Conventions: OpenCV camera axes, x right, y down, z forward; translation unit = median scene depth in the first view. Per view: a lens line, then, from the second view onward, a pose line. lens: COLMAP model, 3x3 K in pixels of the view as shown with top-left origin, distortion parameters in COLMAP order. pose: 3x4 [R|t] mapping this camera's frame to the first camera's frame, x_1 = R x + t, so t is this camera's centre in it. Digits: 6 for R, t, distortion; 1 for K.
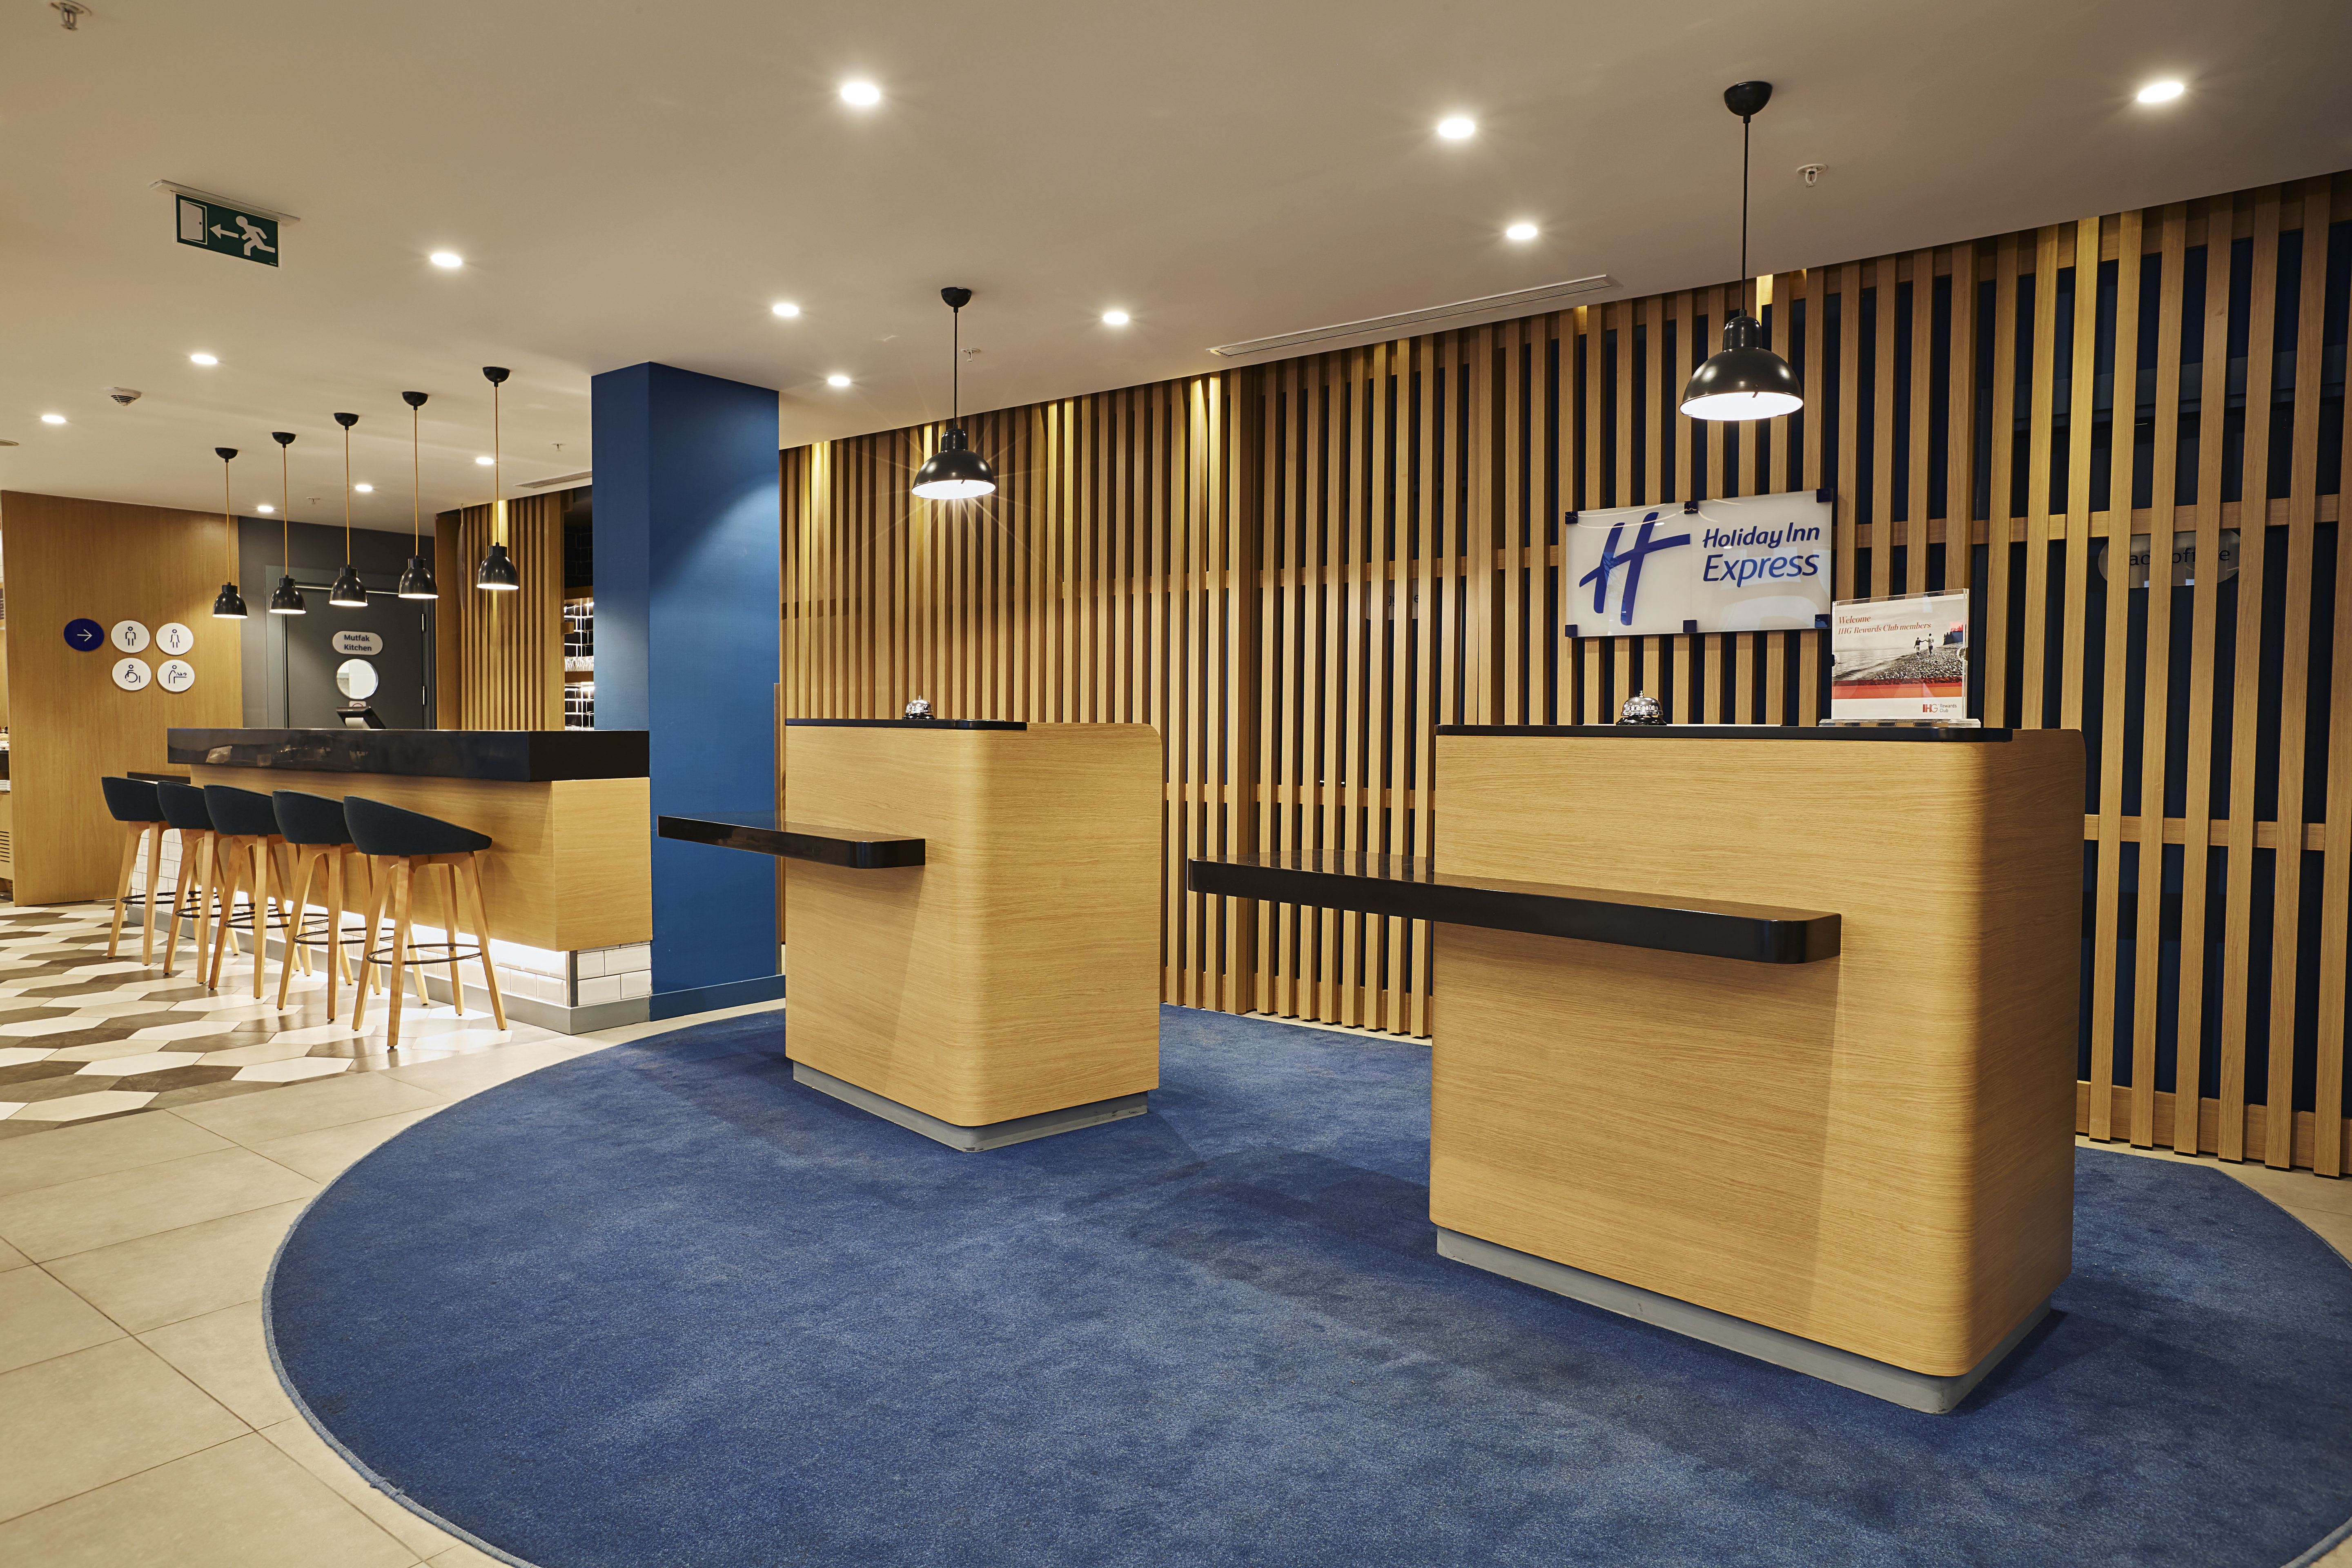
lens RADIAL K [[1512.3, 0, 1176.0], [0, 1512.3, 784.0], [0, 0, 1]] dist [-0.033720, 0.001559]
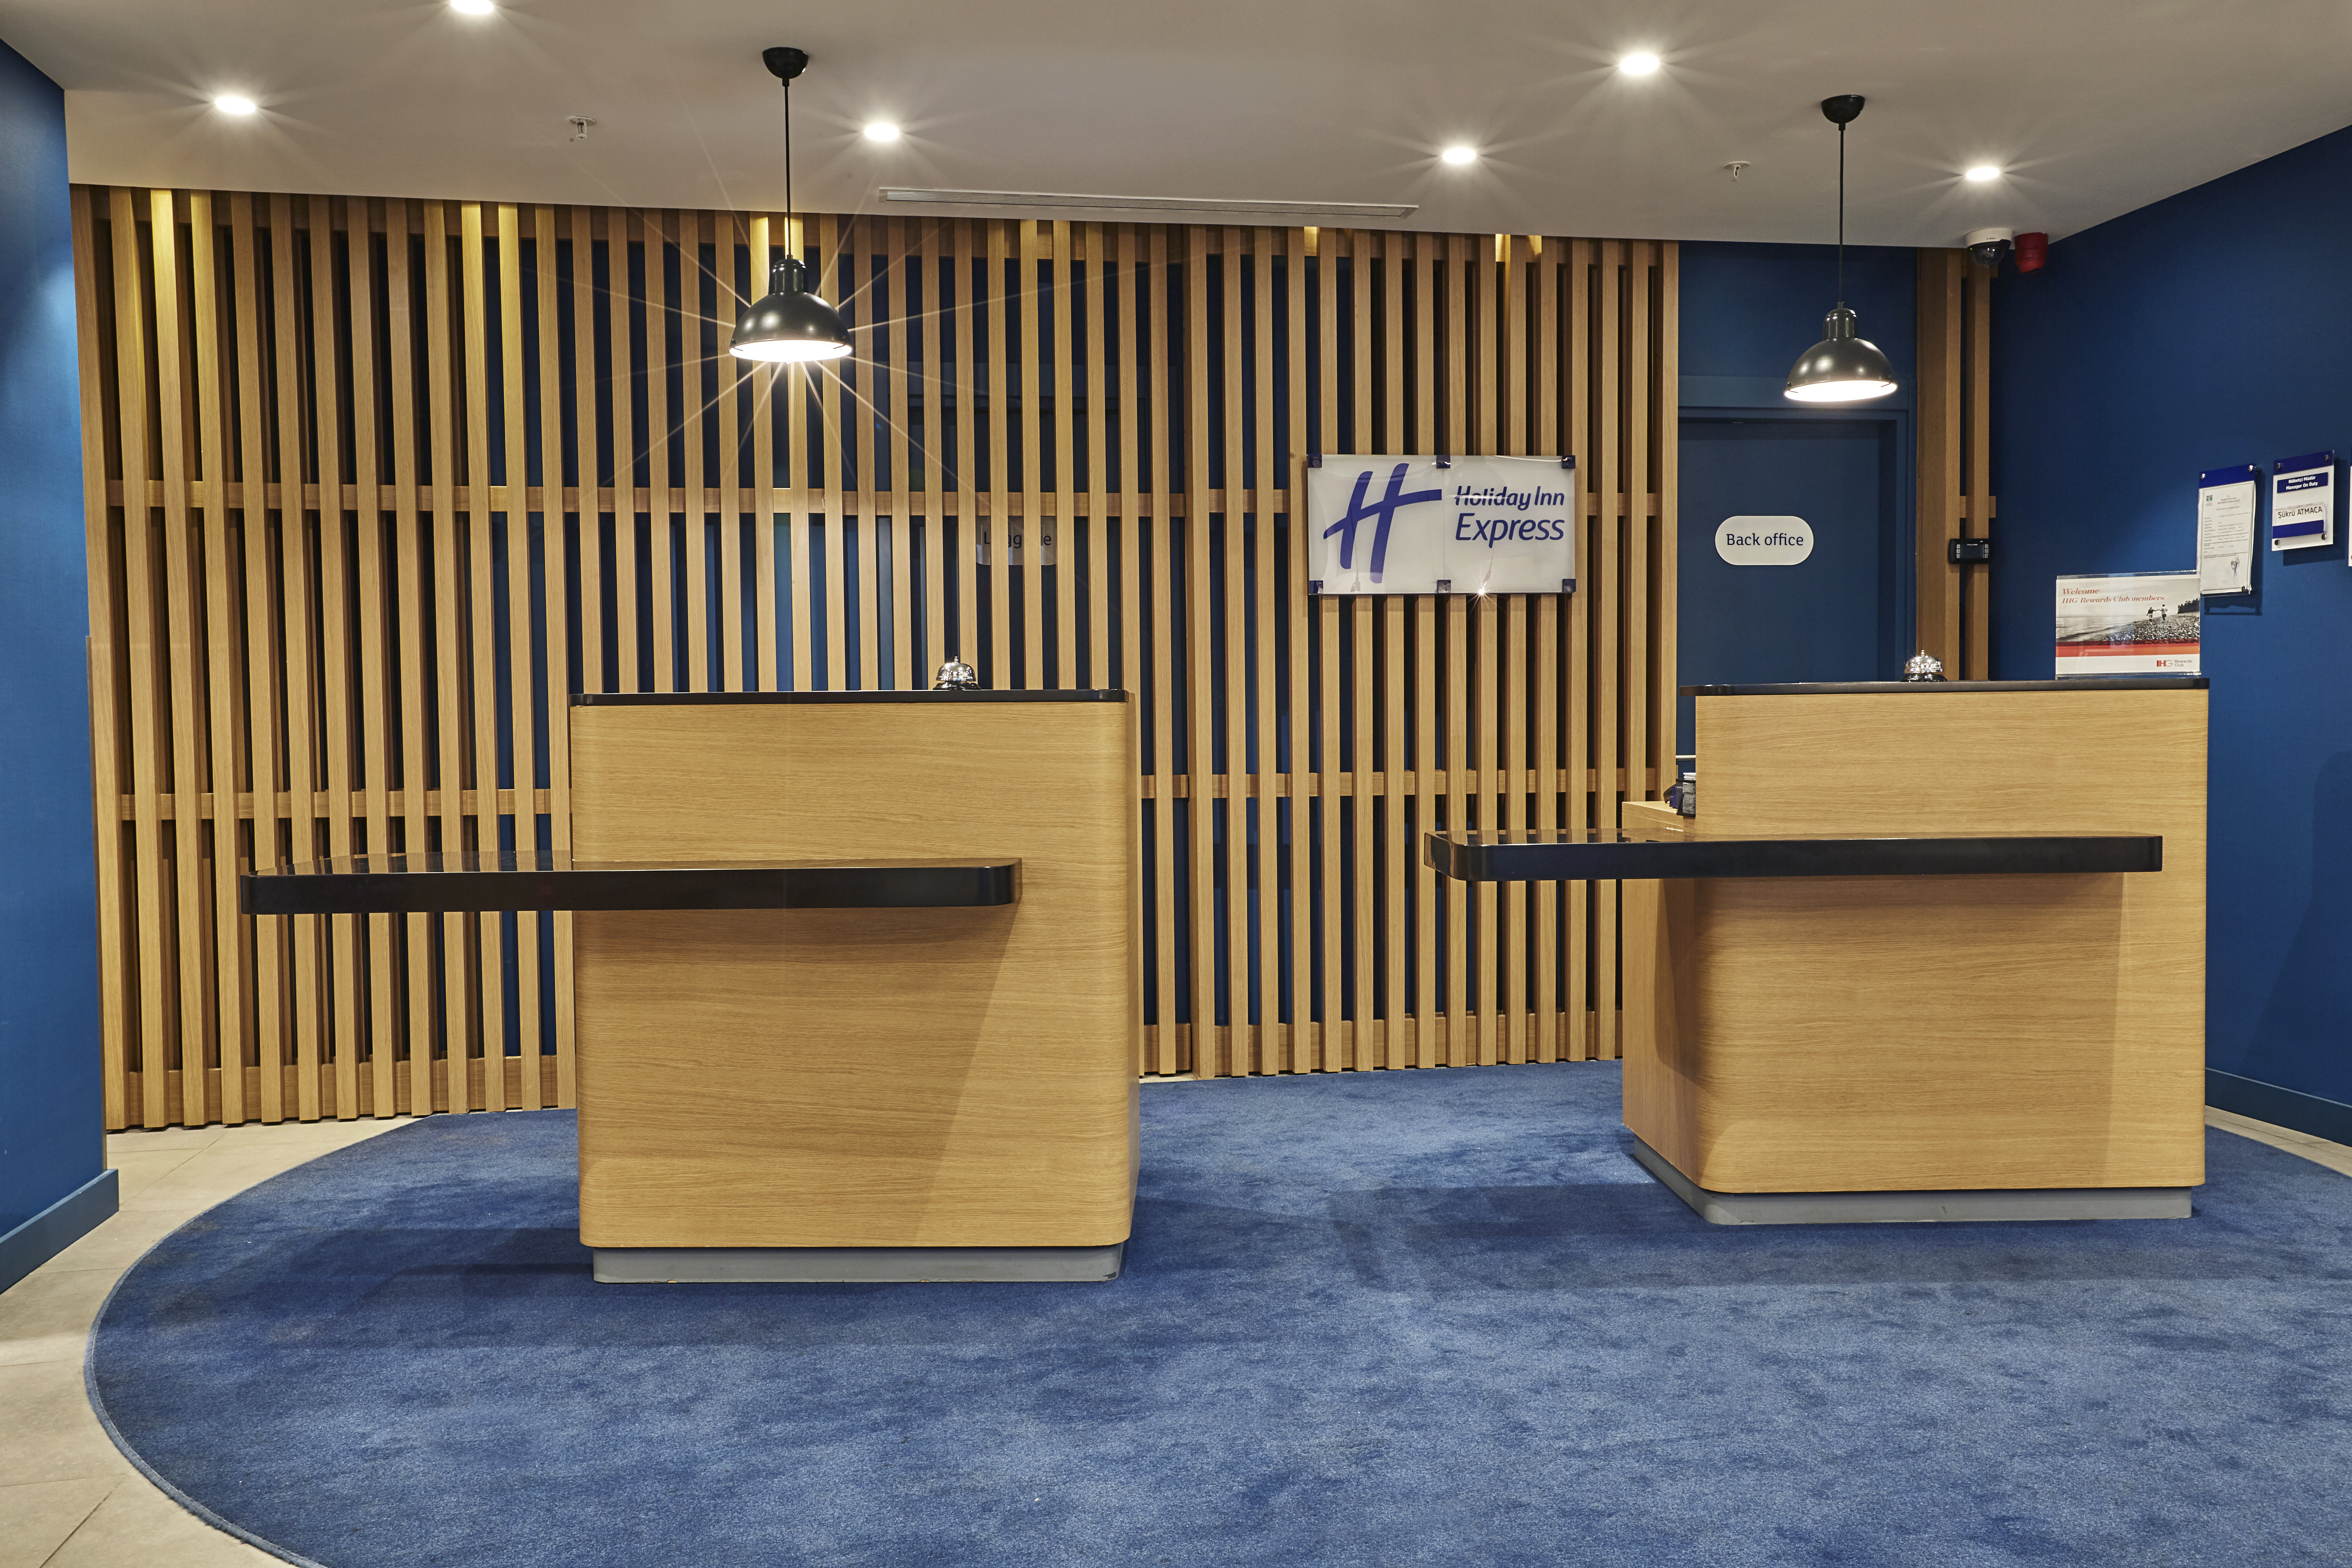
lens RADIAL K [[2061.5, 0, 1176.0], [0, 2061.5, 784.0], [0, 0, 1]] dist [-0.007575, 0.079137]
pose [[0.643862, -0.044674, 0.763836, -1.114907], [0.047518, 0.998702, 0.018356, -0.016584], [-0.763665, 0.024477, 0.645149, 0.415881]]
